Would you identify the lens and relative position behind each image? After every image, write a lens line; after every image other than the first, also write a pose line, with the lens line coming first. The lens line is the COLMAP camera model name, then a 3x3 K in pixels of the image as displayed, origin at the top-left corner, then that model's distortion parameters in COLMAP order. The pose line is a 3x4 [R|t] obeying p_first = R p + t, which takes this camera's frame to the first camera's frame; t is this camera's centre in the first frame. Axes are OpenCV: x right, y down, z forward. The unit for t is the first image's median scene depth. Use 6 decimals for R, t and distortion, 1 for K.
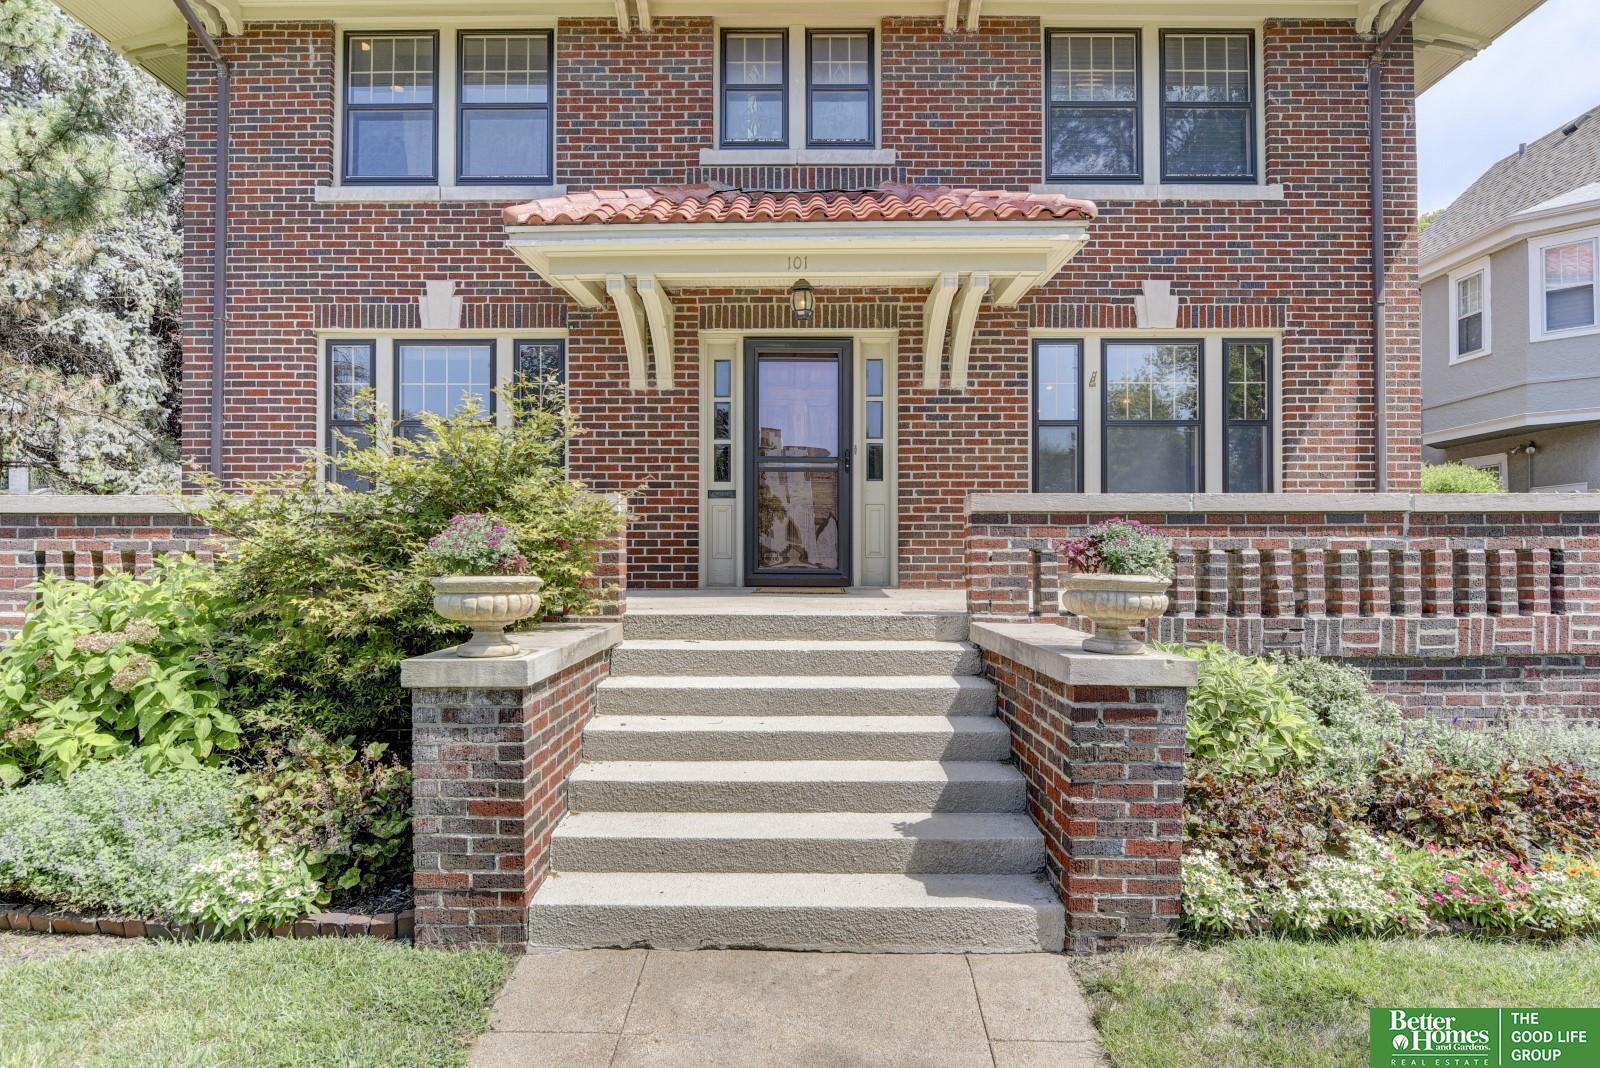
lens RADIAL K [[937.3, 0, 813.3], [0, 937.3, 560.3], [0, 0, 1]] dist [0.001446, -0.013587]
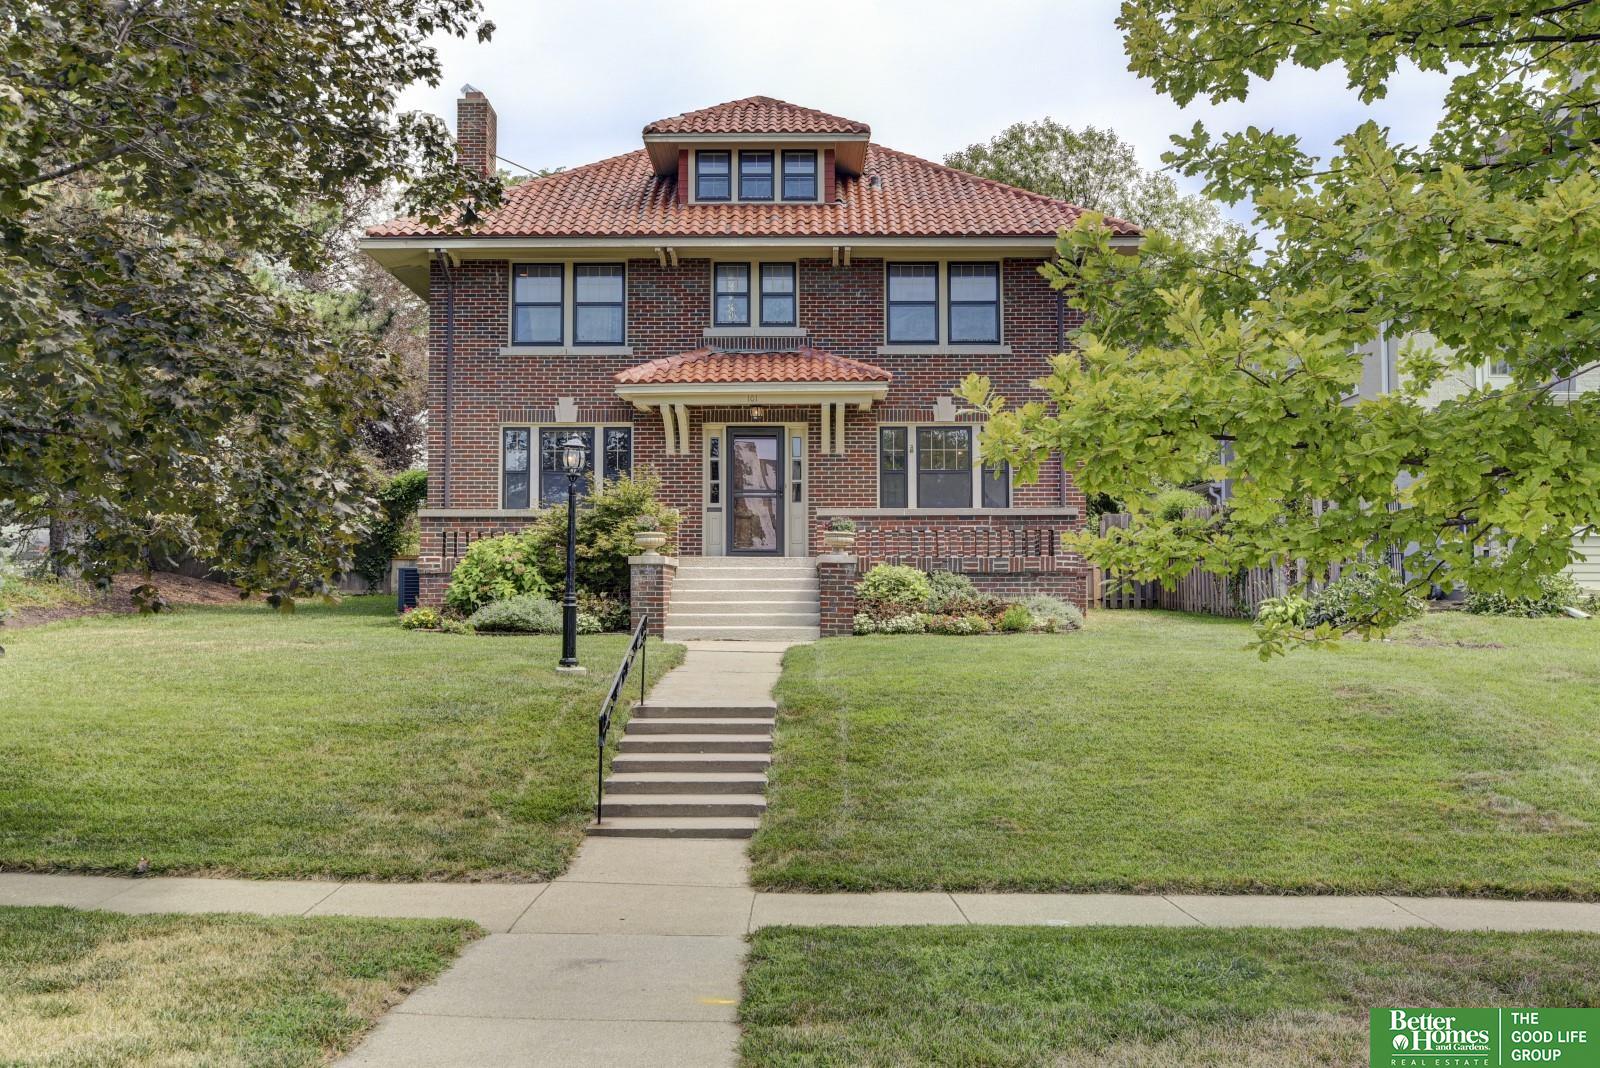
lens RADIAL K [[1393.5, 0, 842.8], [0, 1393.5, 556.6], [0, 0, 1]] dist [0.008800, 0.000510]
pose [[0.999929, -0.002003, 0.011739, 0.127357], [0.002474, 0.999187, -0.040233, 0.137933], [-0.011649, 0.040259, 0.999121, -1.805822]]
